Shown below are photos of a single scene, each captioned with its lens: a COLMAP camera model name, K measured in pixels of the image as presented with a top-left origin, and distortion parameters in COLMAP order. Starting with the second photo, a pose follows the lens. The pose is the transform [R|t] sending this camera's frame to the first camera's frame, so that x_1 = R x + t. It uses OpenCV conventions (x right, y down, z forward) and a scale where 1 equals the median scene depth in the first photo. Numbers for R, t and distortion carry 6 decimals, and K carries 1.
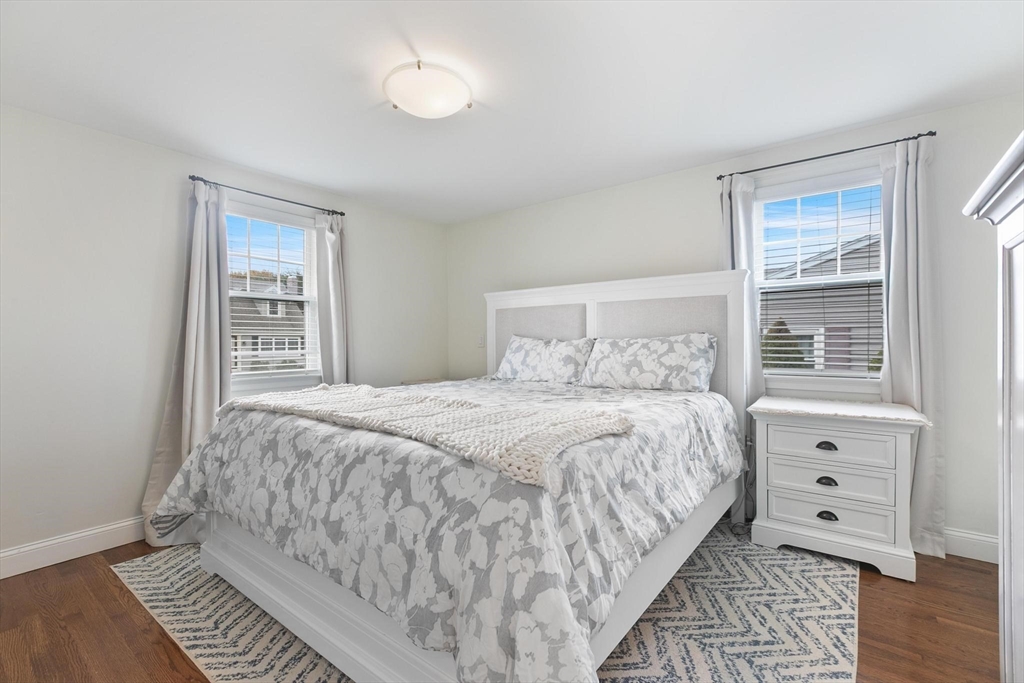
lens RADIAL K [[457.6, 0, 513.9], [0, 457.6, 343.3], [0, 0, 1]] dist [0.004668, -0.001944]
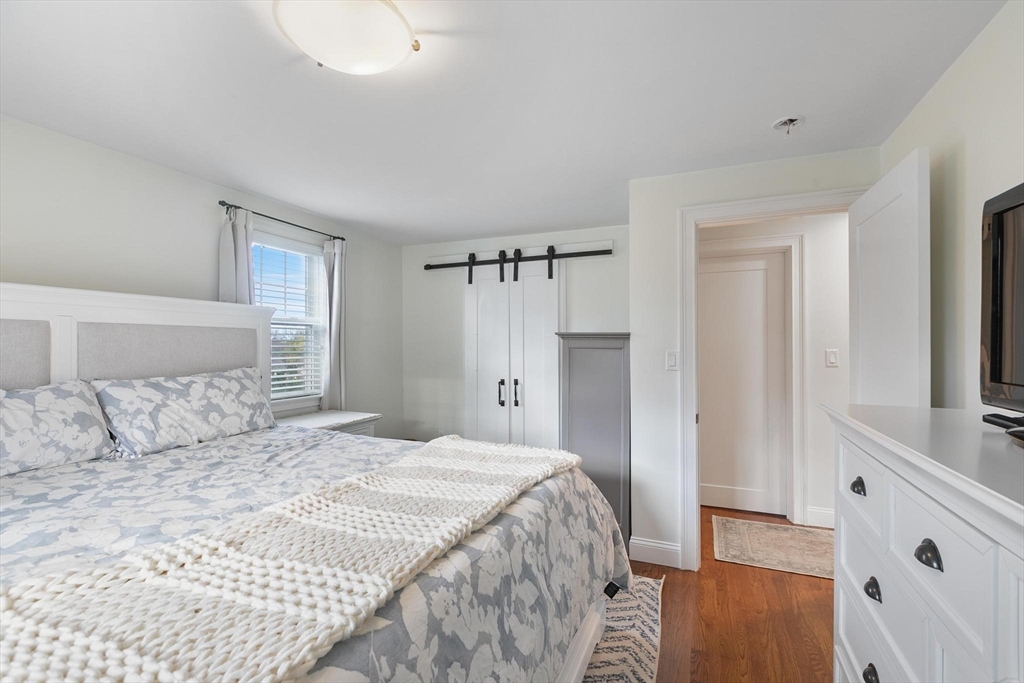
lens RADIAL K [[457.6, 0, 513.8], [0, 457.6, 344.3], [0, 0, 1]] dist [0.004668, -0.001944]
pose [[-0.256404, 0.005231, 0.966555, -0.679642], [0.001247, 0.999986, -0.005081, -0.066166], [-0.966569, -0.000097, -0.256407, 0.709086]]
